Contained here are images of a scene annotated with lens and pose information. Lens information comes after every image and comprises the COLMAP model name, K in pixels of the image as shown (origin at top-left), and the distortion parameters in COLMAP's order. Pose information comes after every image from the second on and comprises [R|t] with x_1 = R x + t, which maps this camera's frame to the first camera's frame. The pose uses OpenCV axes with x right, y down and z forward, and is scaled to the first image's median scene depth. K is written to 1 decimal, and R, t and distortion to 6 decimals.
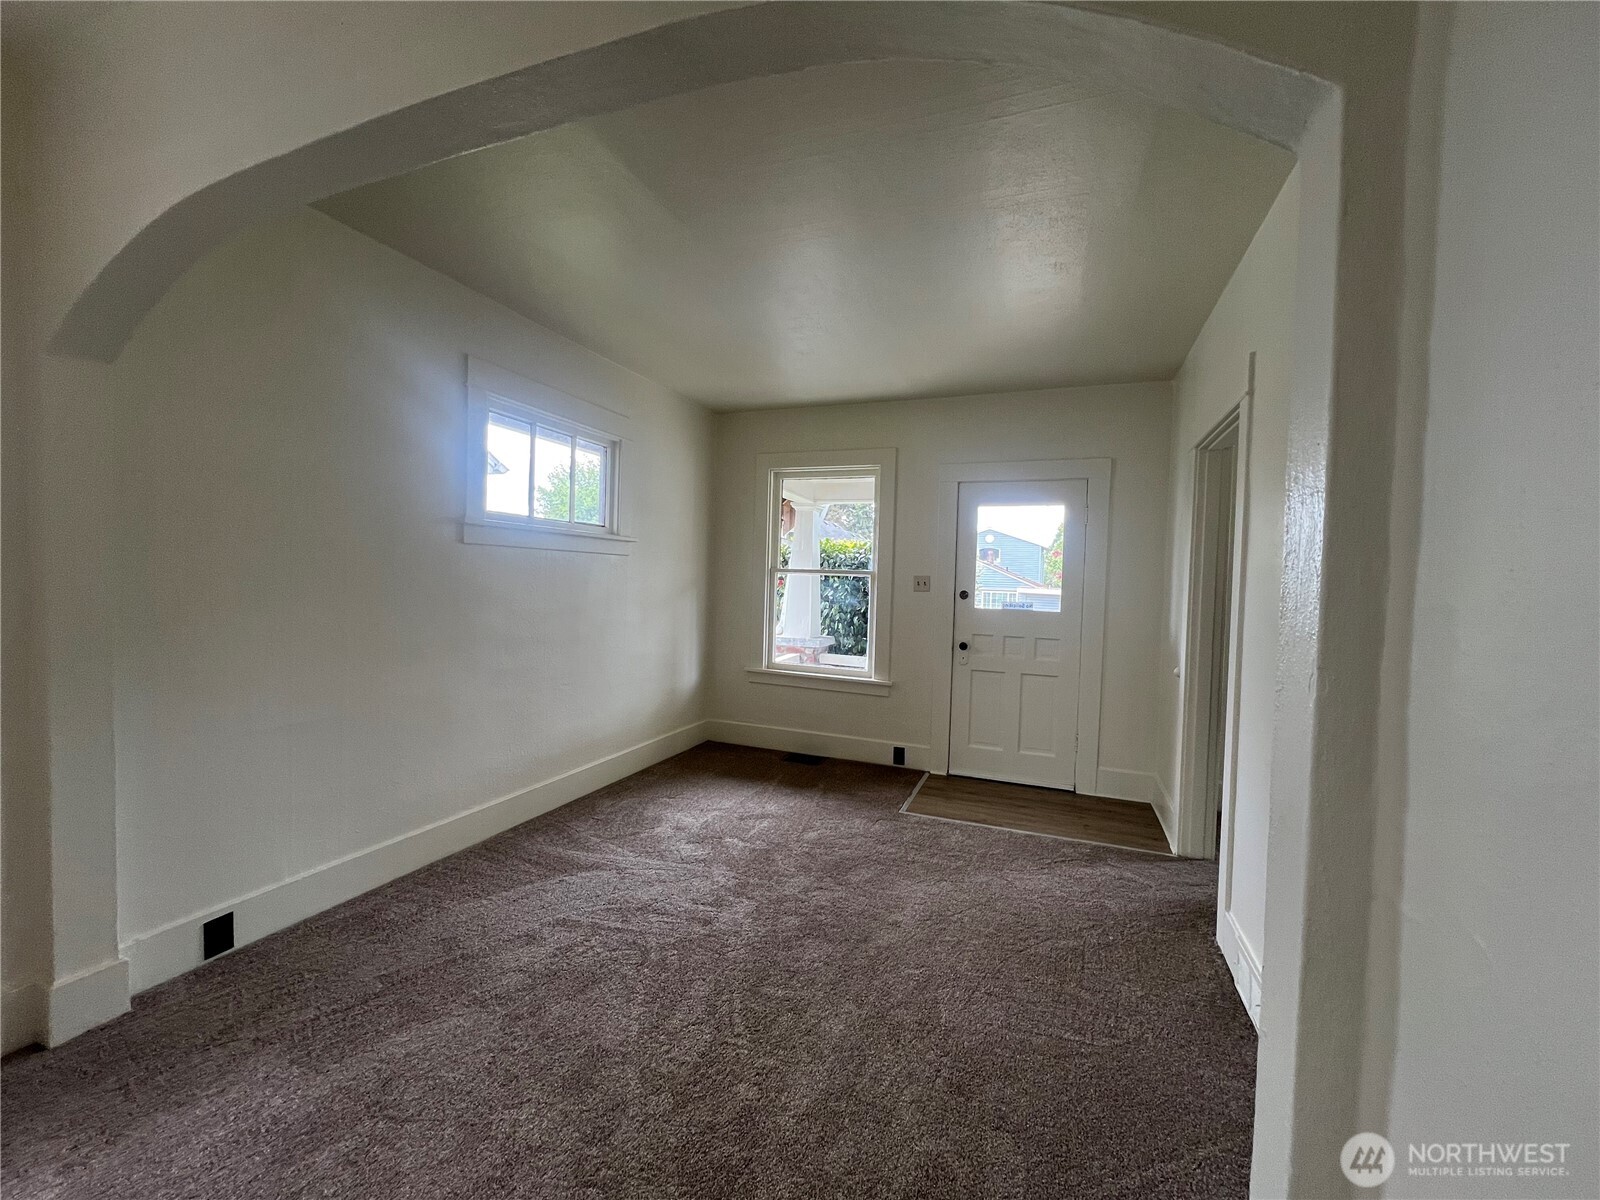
lens RADIAL K [[643.3, 0, 800.5], [0, 643.3, 597.0], [0, 0, 1]] dist [-0.001458, -0.000013]
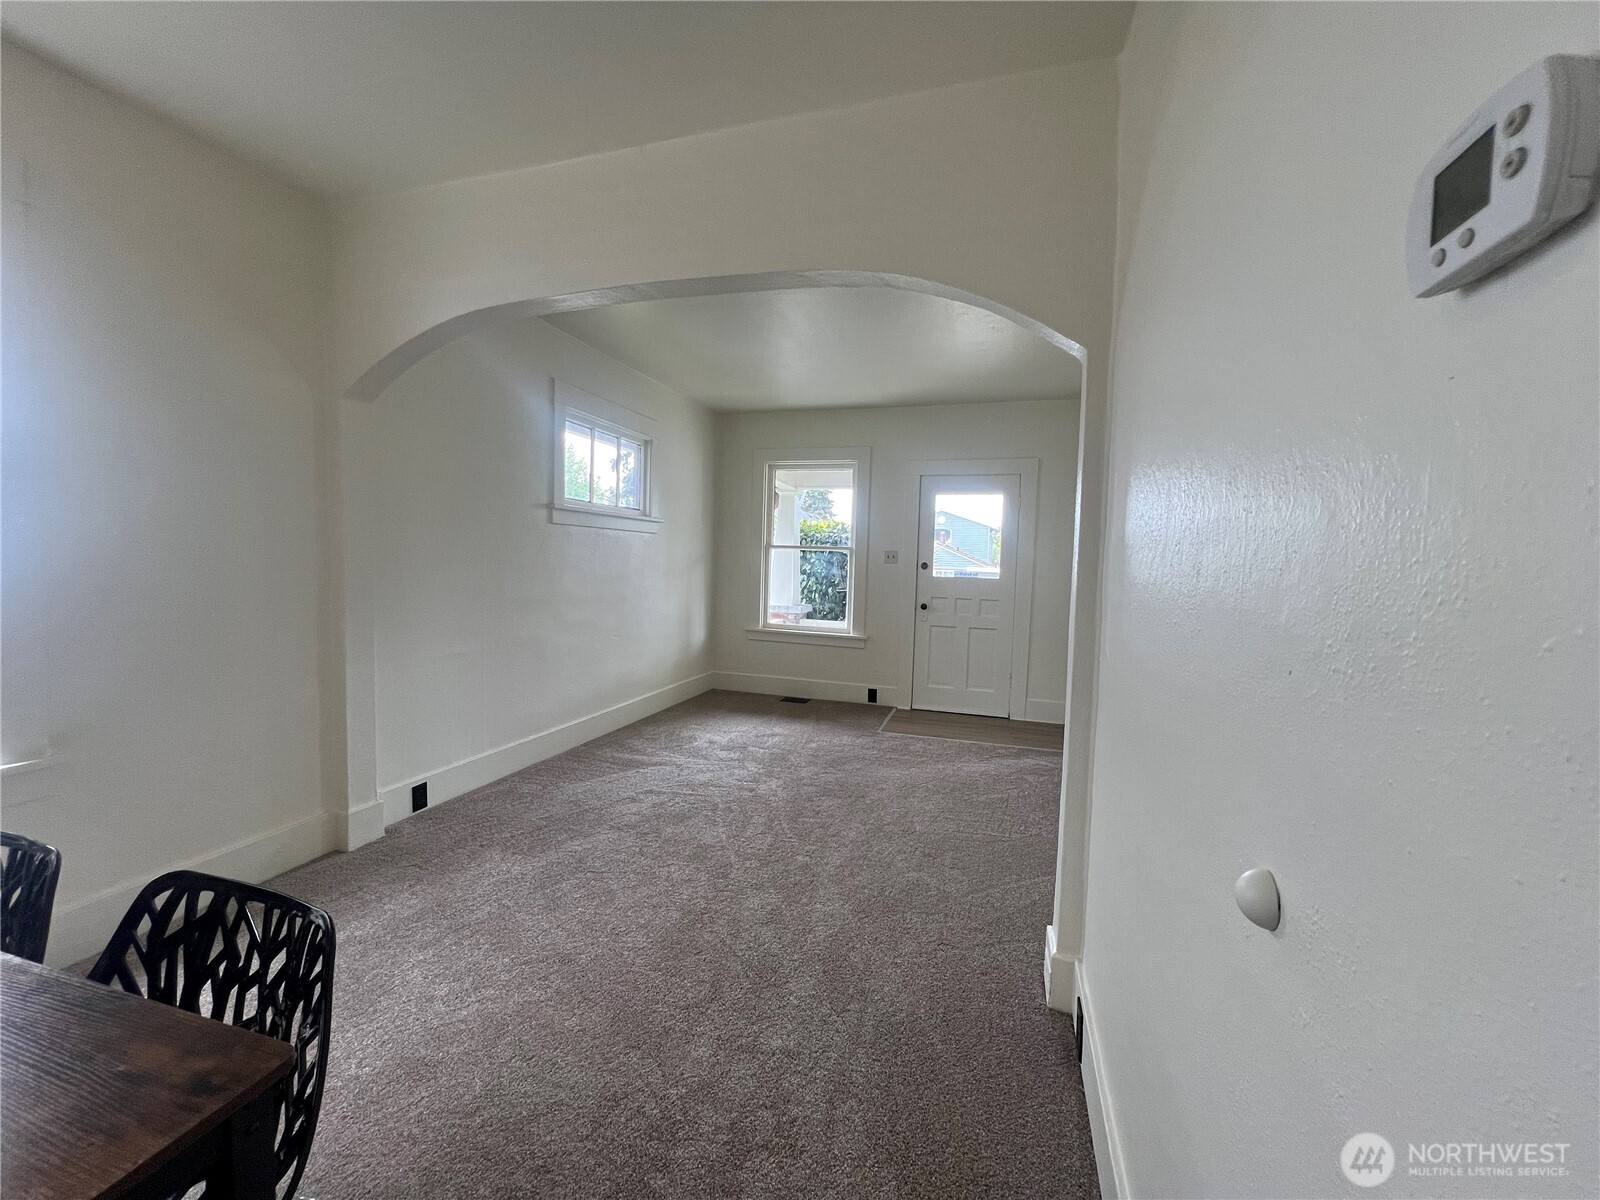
lens RADIAL K [[643.3, 0, 800.2], [0, 643.3, 597.9], [0, 0, 1]] dist [-0.001458, -0.000013]
pose [[0.997456, -0.005041, 0.071102, -0.102712], [0.002778, 0.999488, 0.031887, 0.025137], [-0.071226, -0.031609, 0.996959, -0.313217]]
